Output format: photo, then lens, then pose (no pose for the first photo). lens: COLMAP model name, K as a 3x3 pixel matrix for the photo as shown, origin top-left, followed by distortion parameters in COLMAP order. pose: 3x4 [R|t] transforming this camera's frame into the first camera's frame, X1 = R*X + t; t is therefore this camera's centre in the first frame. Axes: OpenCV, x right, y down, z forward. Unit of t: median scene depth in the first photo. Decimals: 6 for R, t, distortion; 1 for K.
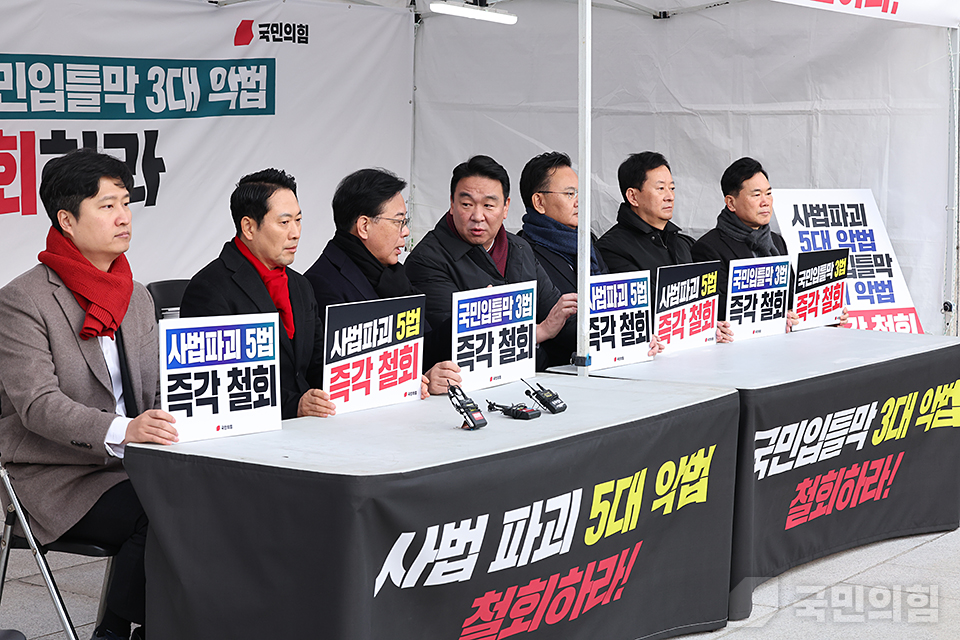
lens RADIAL K [[1922.4, 0, 473.2], [0, 1922.4, 320.9], [0, 0, 1]] dist [-0.268483, 0.000000]
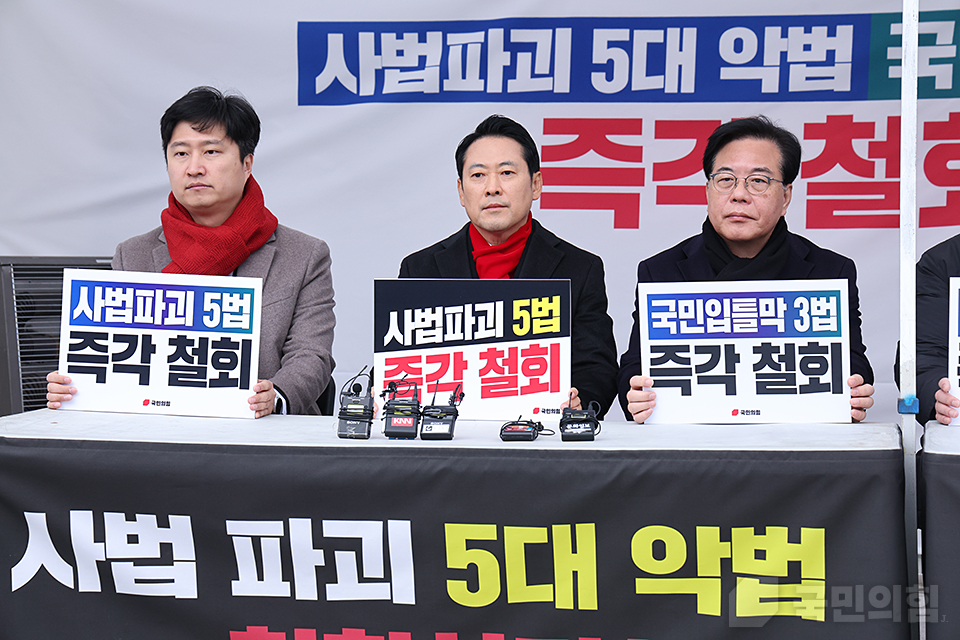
lens RADIAL K [[2608.5, 0, 490.7], [0, 2608.5, 318.5], [0, 0, 1]] dist [0.603611, 0.000000]
pose [[0.450609, 0.024895, -0.892374, 0.885525], [-0.088919, 0.995892, -0.017117, 0.022050], [0.888282, 0.087062, 0.450971, 0.524401]]
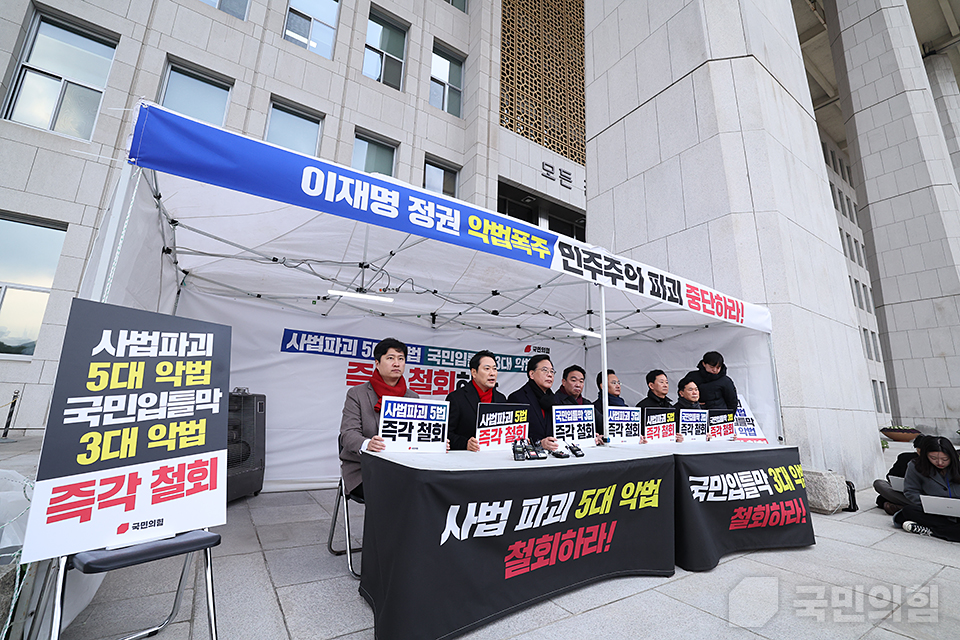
lens RADIAL K [[414.1, 0, 476.0], [0, 414.1, 320.1], [0, 0, 1]] dist [-0.040763, 0.013259]
pose [[0.932056, -0.050015, -0.358846, 0.107303], [-0.063233, 0.952770, -0.297035, 0.045455], [0.356754, 0.299545, 0.884873, 0.484852]]
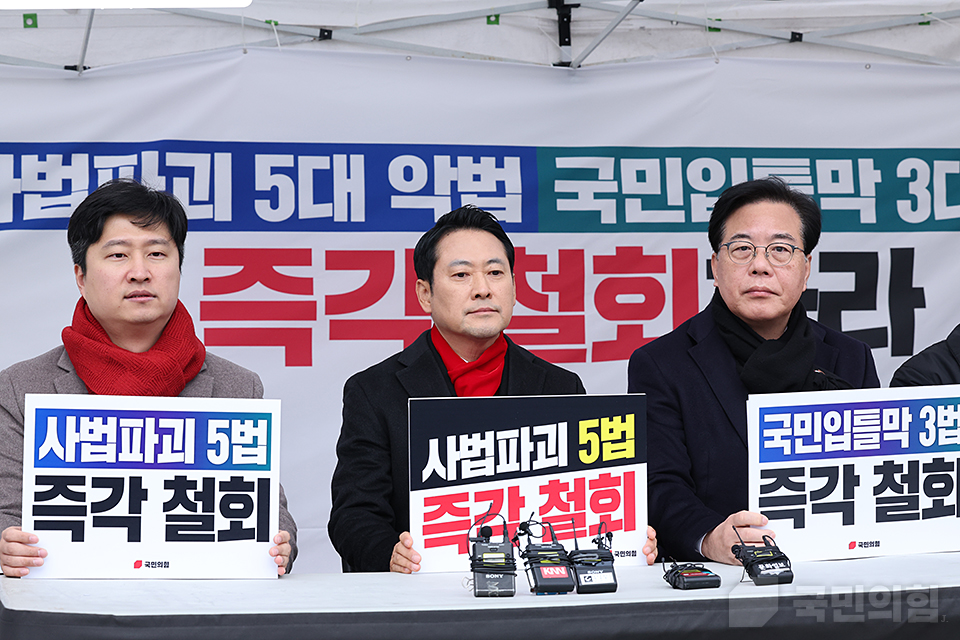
lens RADIAL K [[2294.0, 0, 462.9], [0, 2294.0, 296.8], [0, 0, 1]] dist [-0.009558, 0.000000]
pose [[0.748931, -0.050003, -0.660759, 0.434769], [-0.044184, 0.991162, -0.125086, 0.052178], [0.661173, 0.122876, 0.740102, 0.408639]]
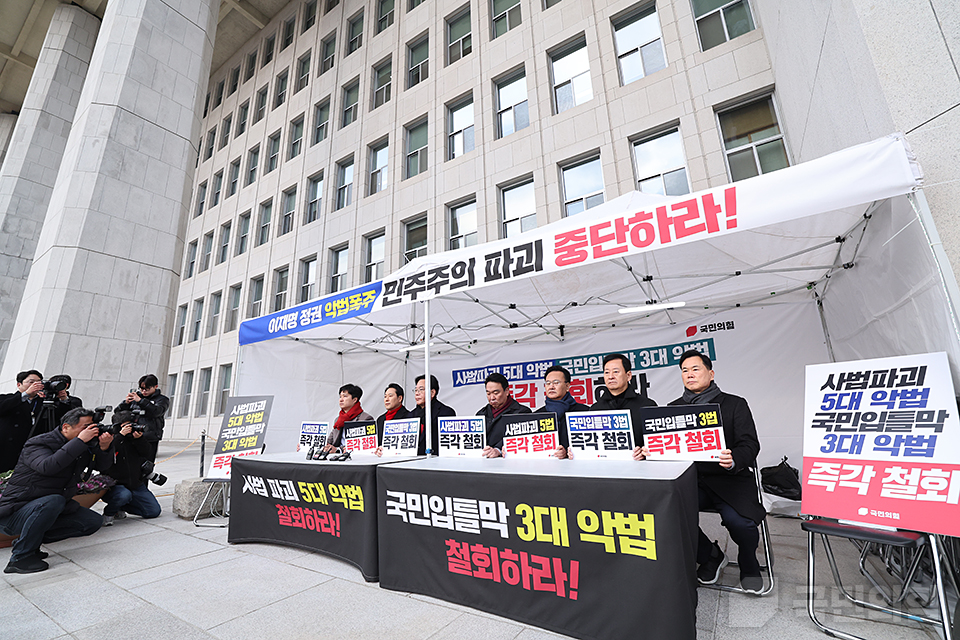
lens RADIAL K [[414.1, 0, 477.5], [0, 414.1, 312.0], [0, 0, 1]] dist [-0.040763, 0.013259]
pose [[0.042454, -0.257095, -0.965453, 0.695992], [-0.064354, 0.963614, -0.259435, -0.020865], [0.997024, 0.073145, 0.024364, 1.161241]]
